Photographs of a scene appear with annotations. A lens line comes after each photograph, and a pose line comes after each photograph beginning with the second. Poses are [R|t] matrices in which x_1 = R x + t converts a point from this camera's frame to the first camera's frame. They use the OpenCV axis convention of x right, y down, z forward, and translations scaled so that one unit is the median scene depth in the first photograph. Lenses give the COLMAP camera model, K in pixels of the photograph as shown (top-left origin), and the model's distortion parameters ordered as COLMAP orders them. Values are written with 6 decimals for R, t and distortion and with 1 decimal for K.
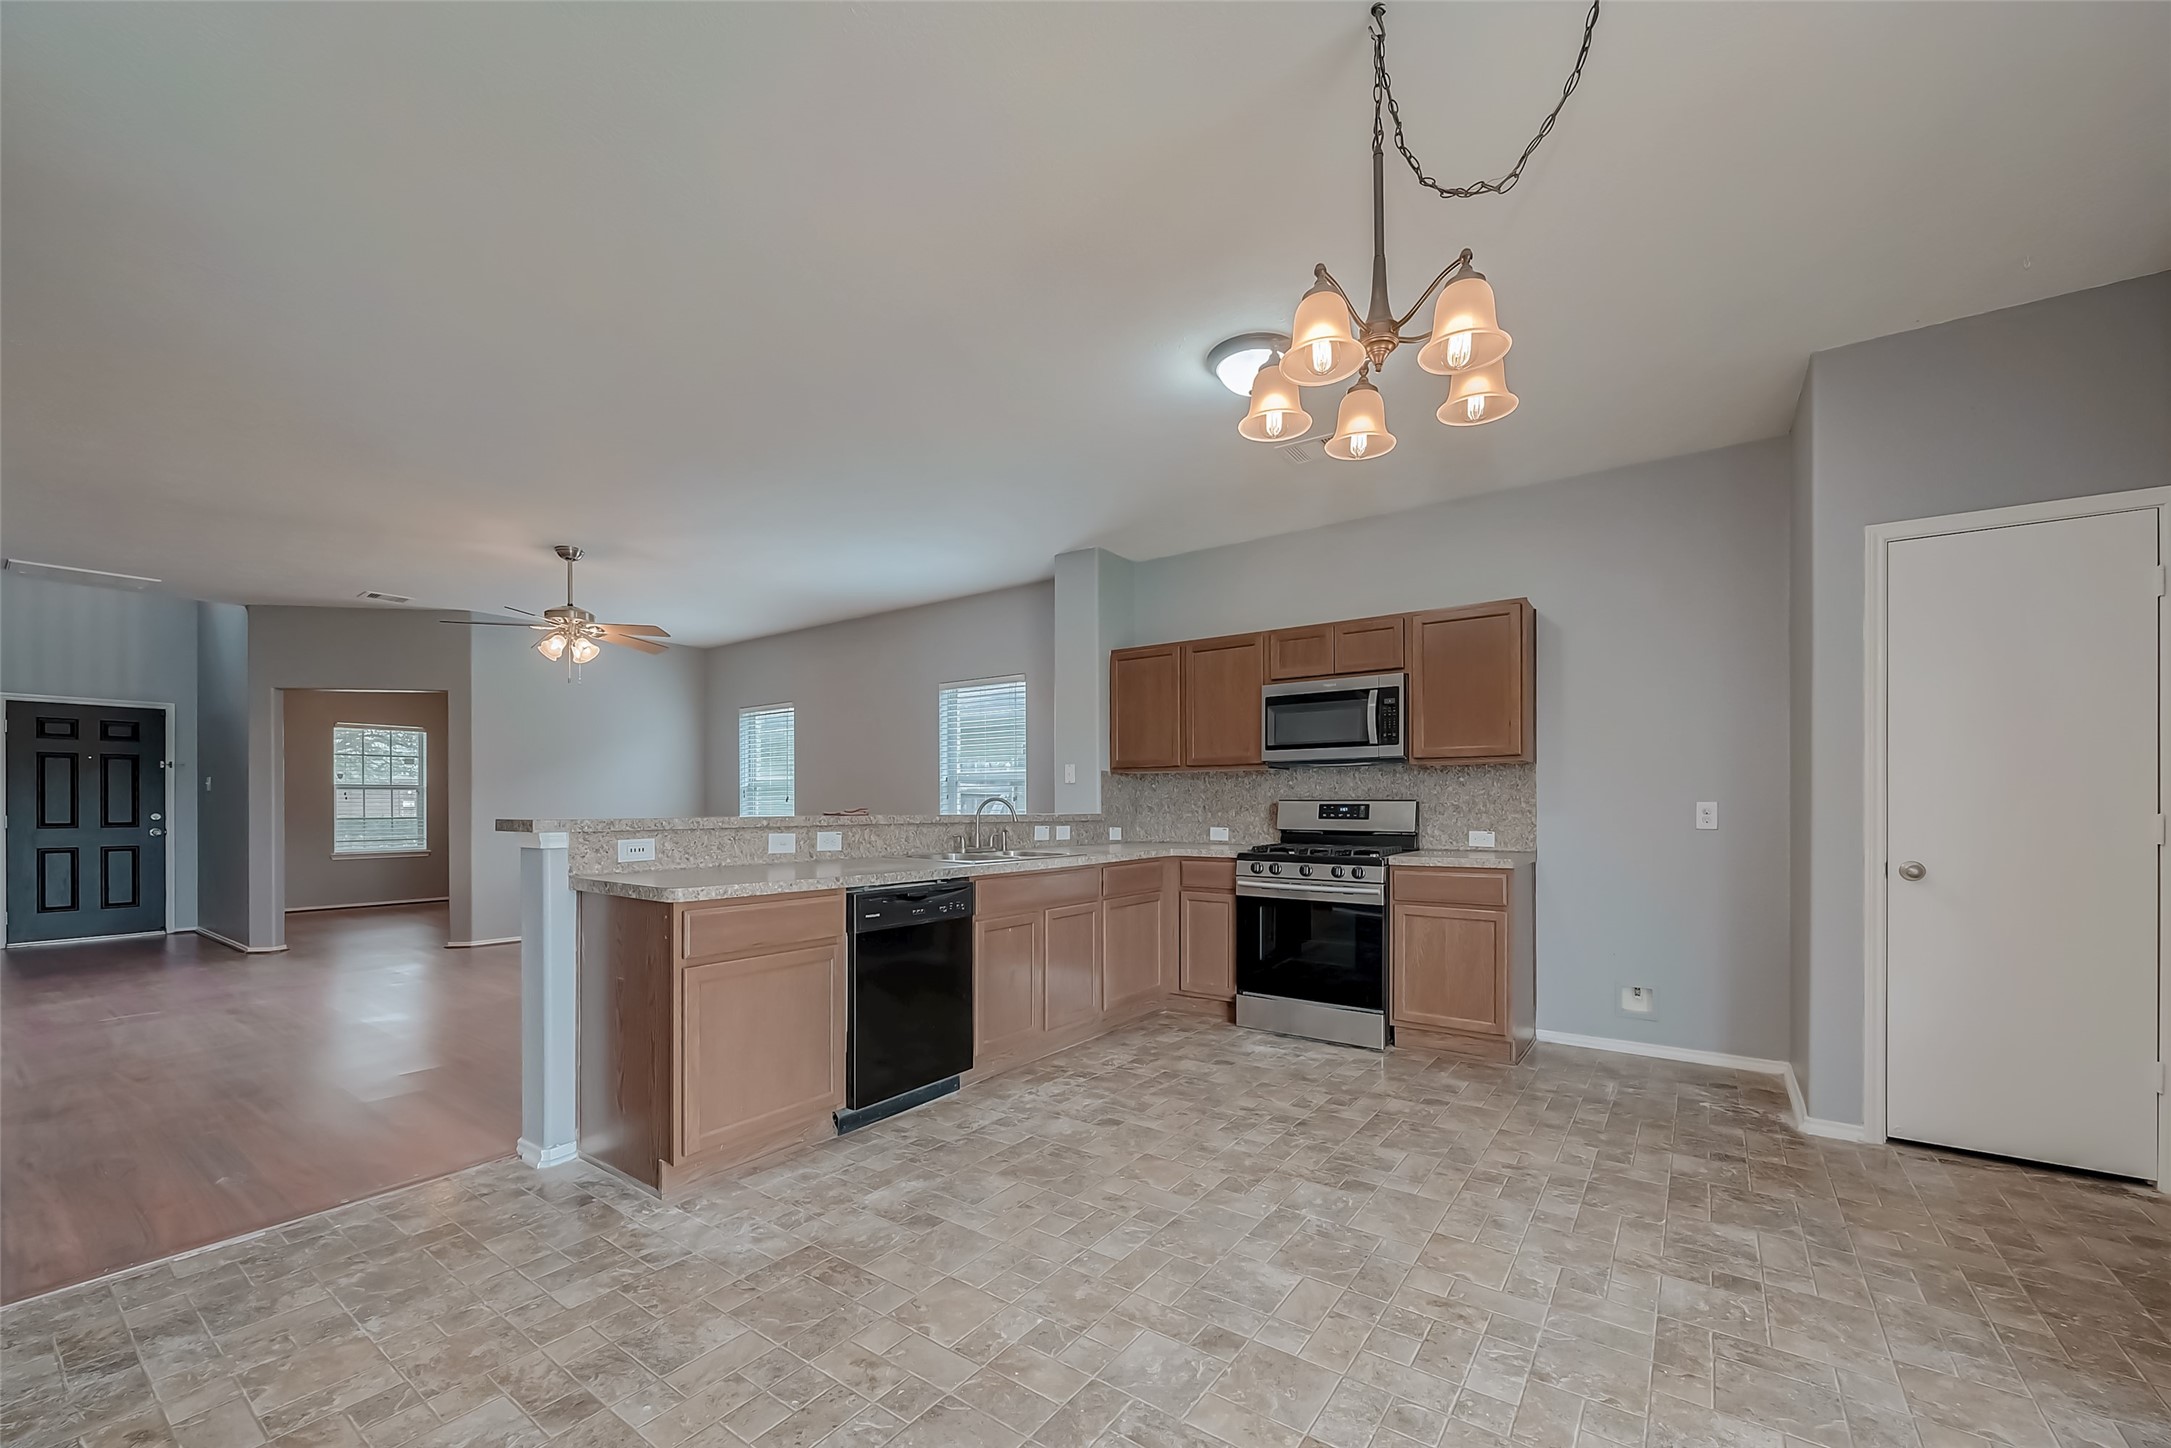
lens RADIAL K [[854.2, 0, 1082.0], [0, 854.2, 802.9], [0, 0, 1]] dist [-0.002523, -0.000099]
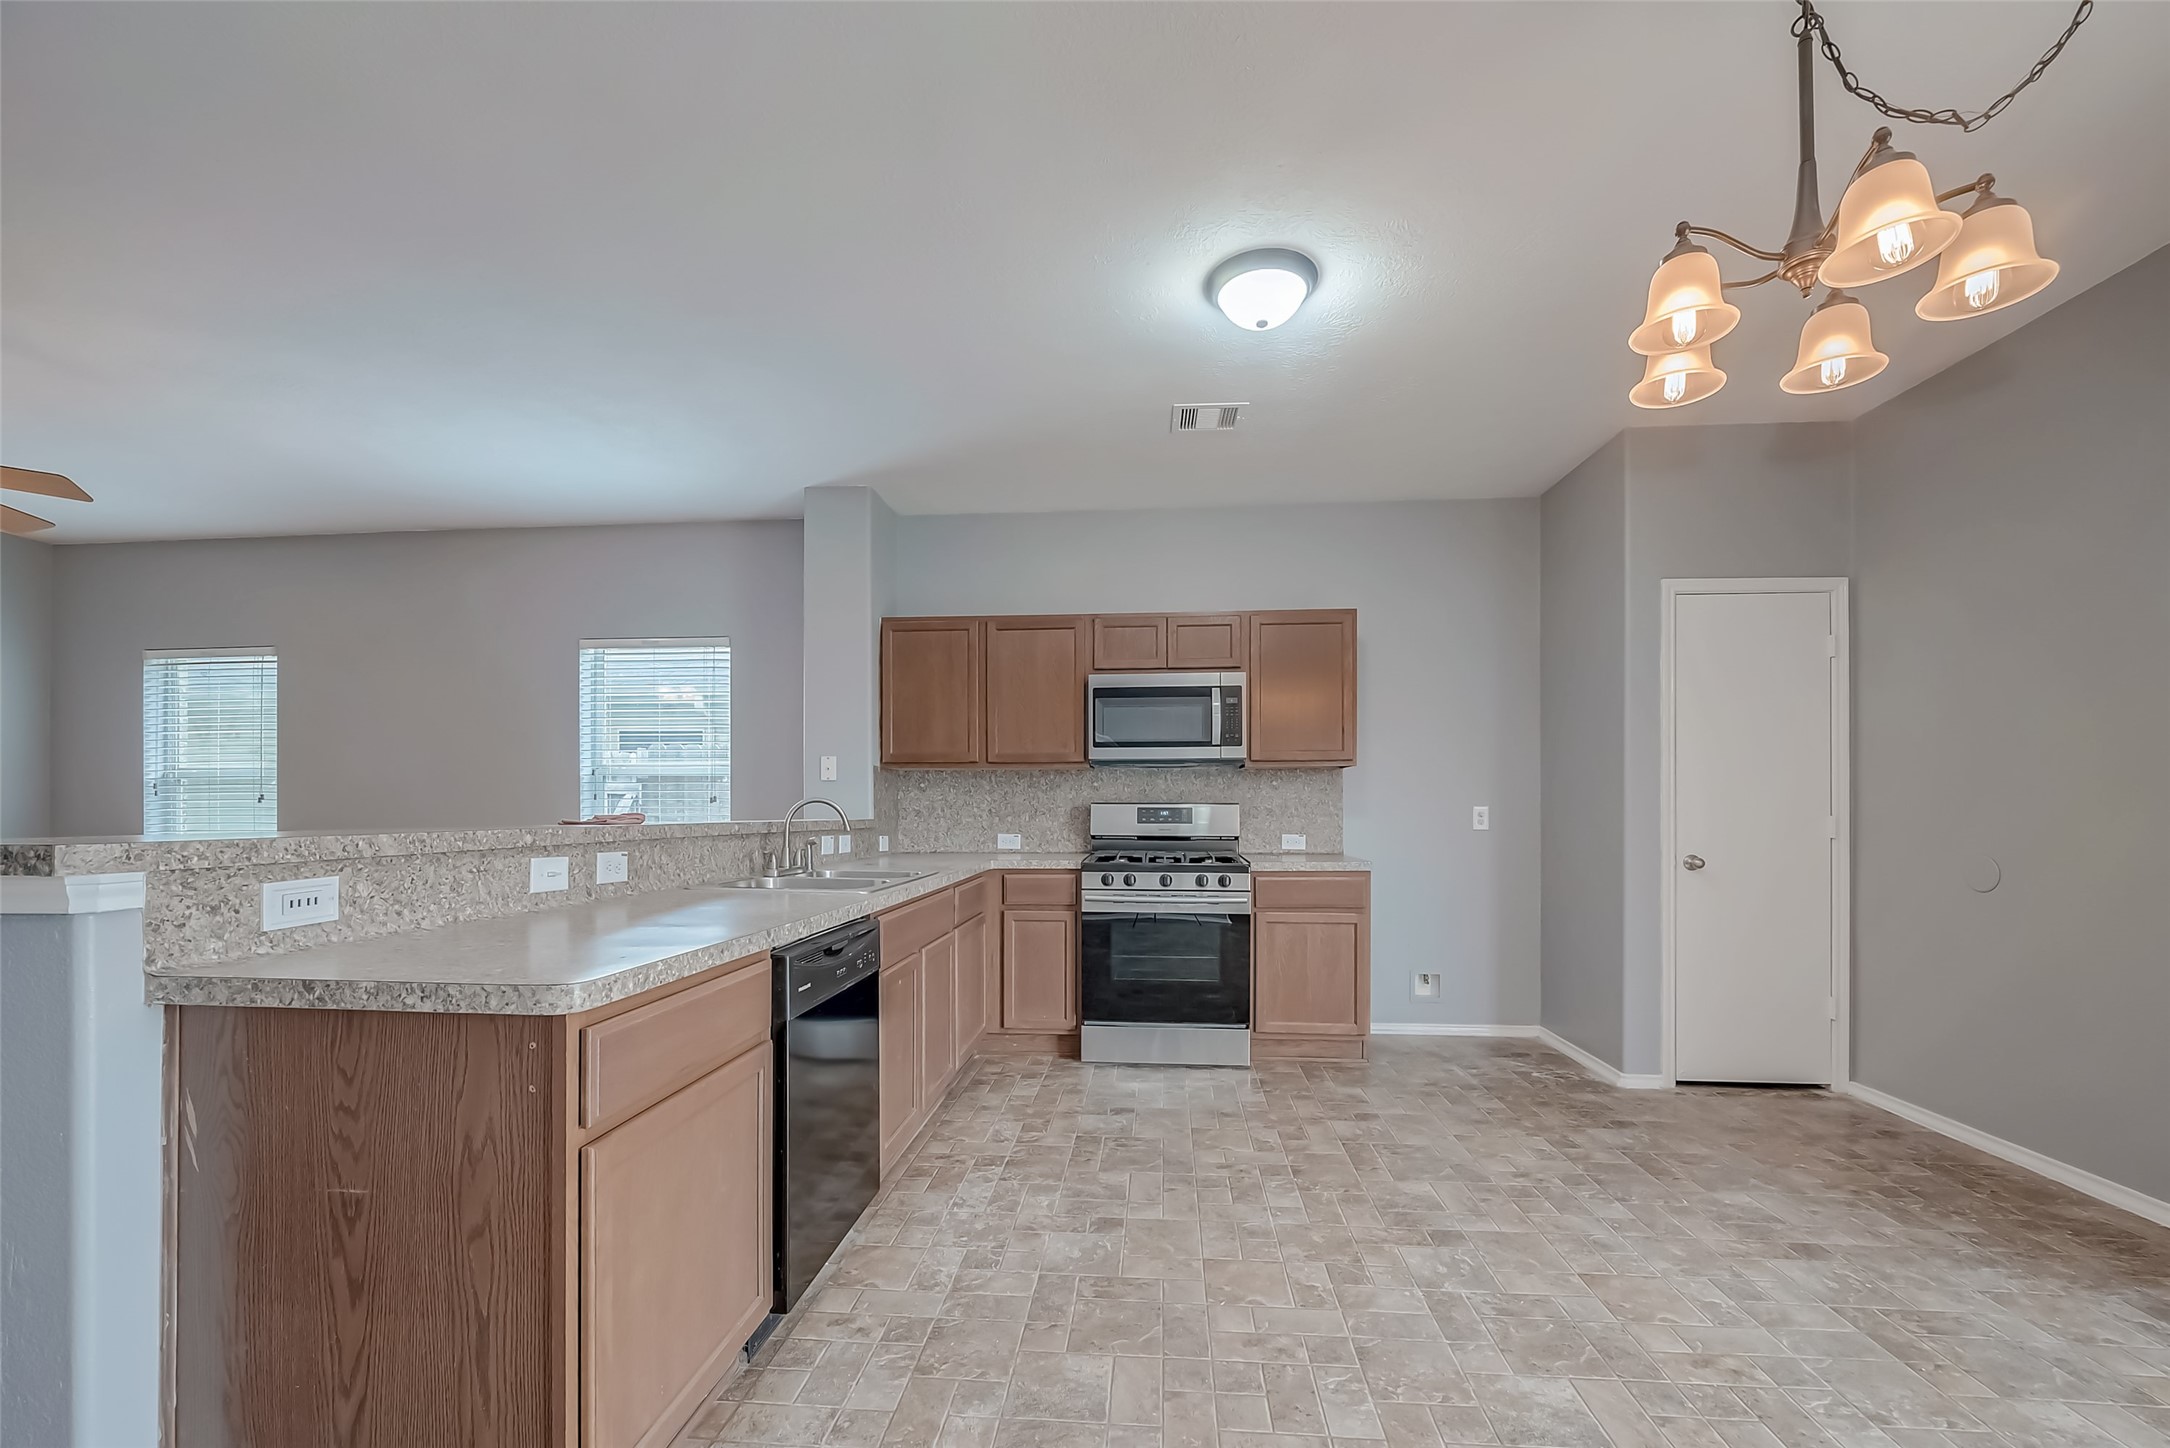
lens RADIAL K [[853.8, 0, 1066.3], [0, 853.8, 801.8], [0, 0, 1]] dist [-0.002523, -0.000099]
pose [[0.857039, 0.004253, 0.515234, -0.405598], [-0.001760, 0.999984, -0.005326, 0.000334], [-0.515249, 0.003658, 0.857033, 0.374715]]
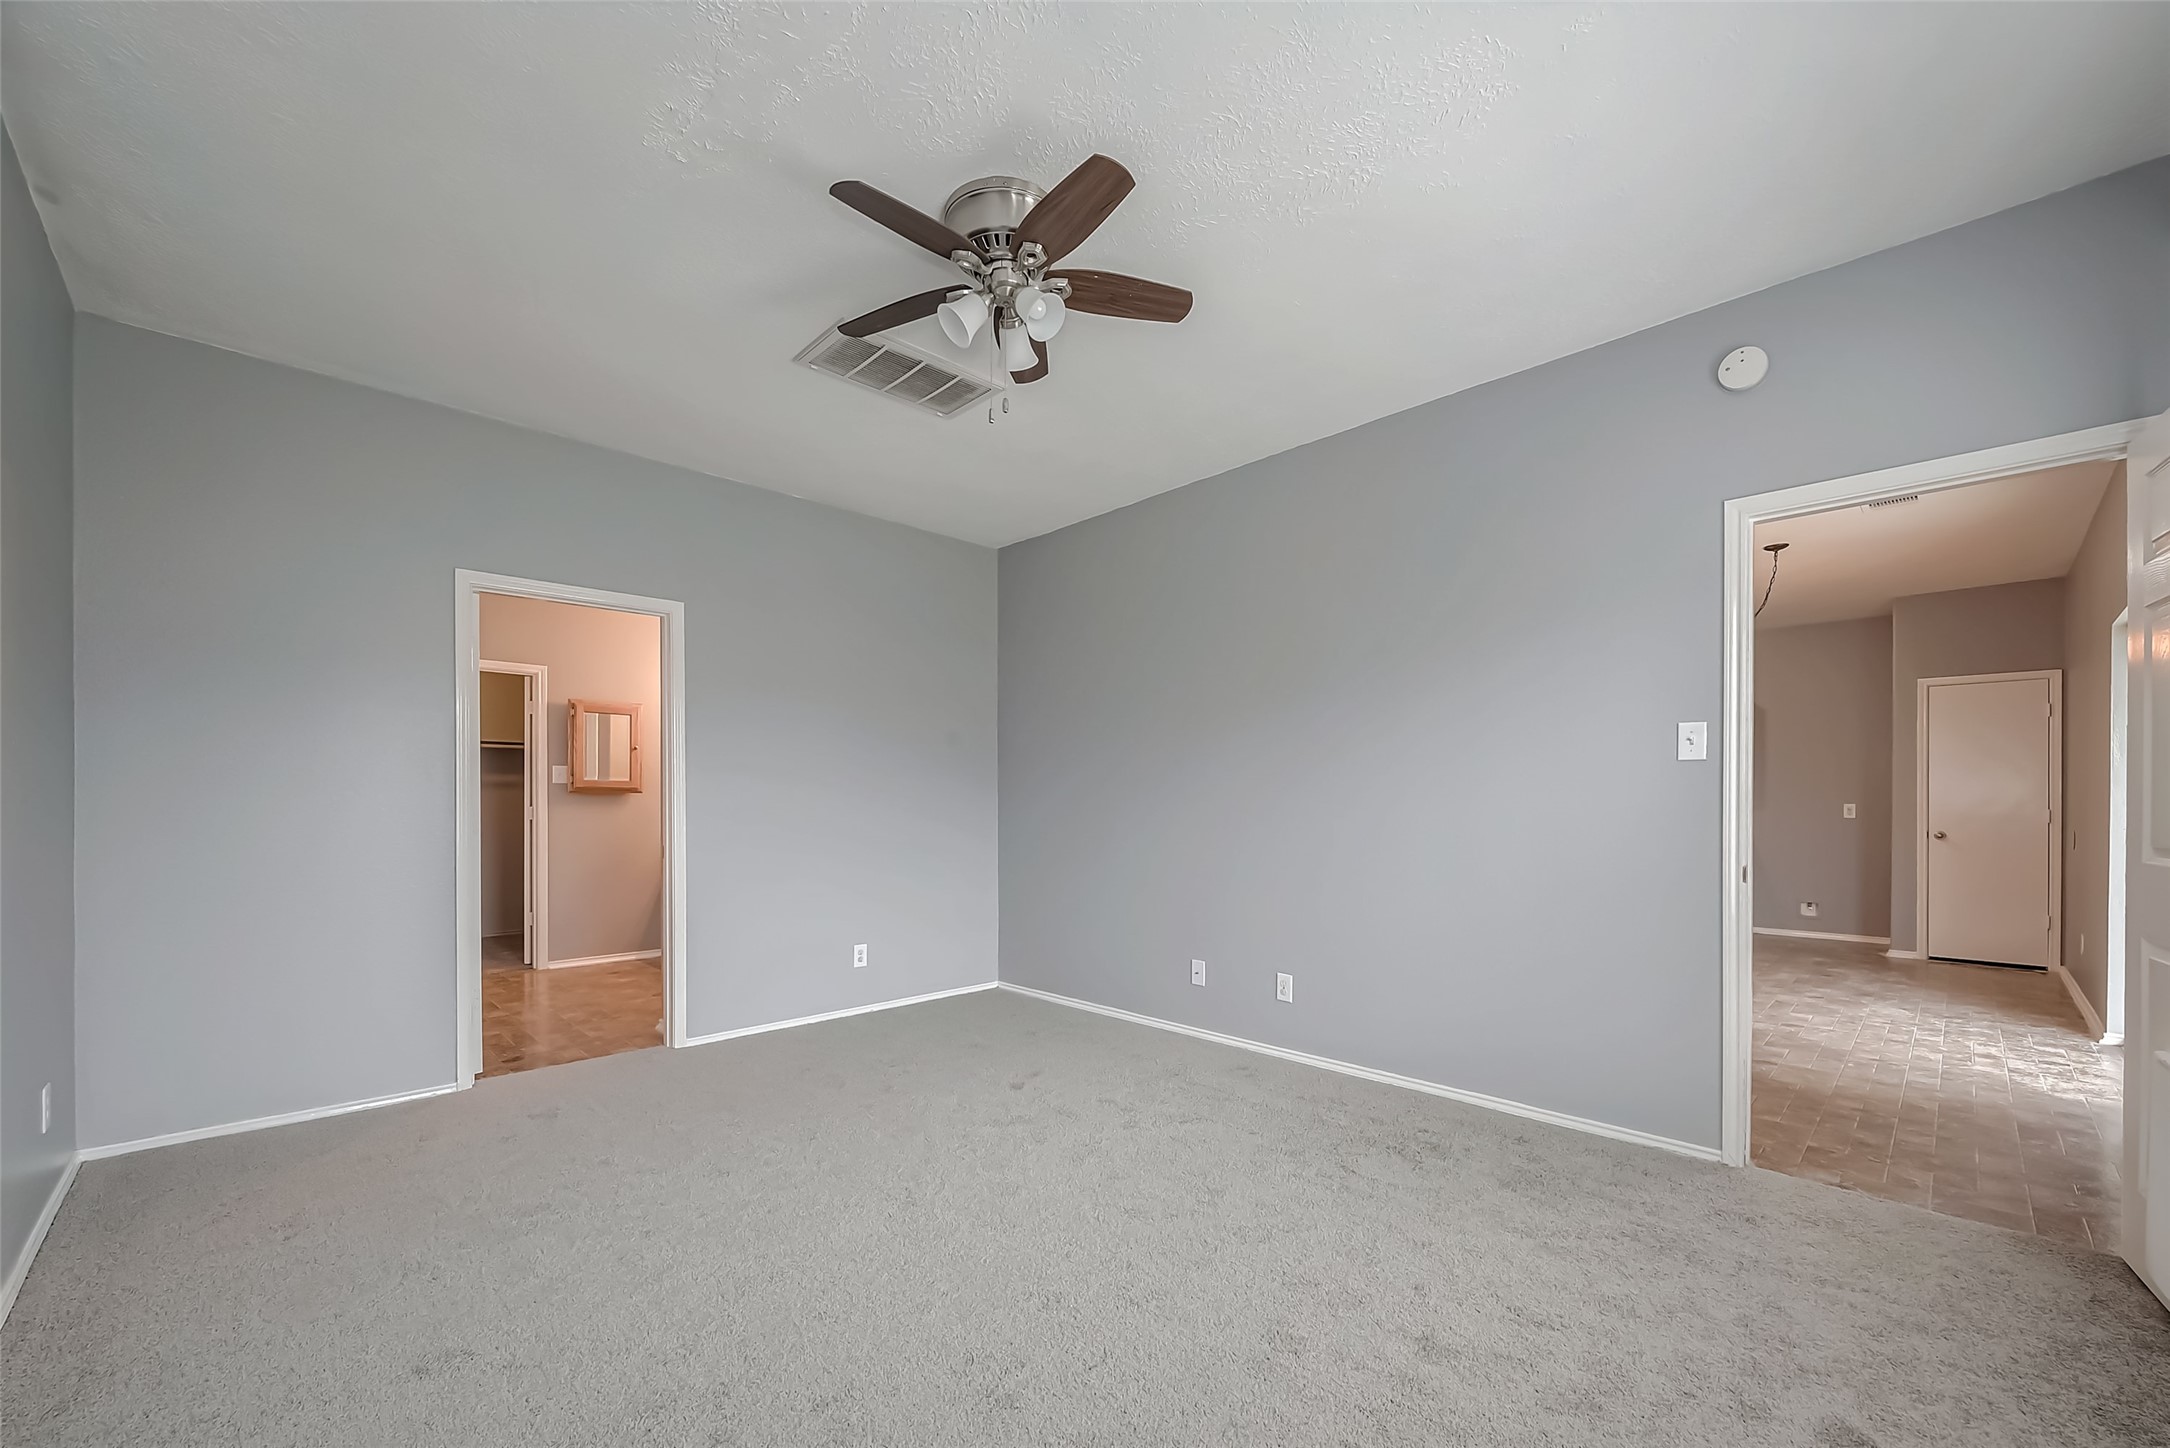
lens RADIAL K [[853.8, 0, 1105.3], [0, 853.8, 803.6], [0, 0, 1]] dist [-0.002523, -0.000099]
pose [[0.988165, 0.003350, -0.153358, -0.760877], [-0.003075, 0.999993, 0.002031, -0.000602], [0.153363, -0.001535, 0.988169, -1.395109]]
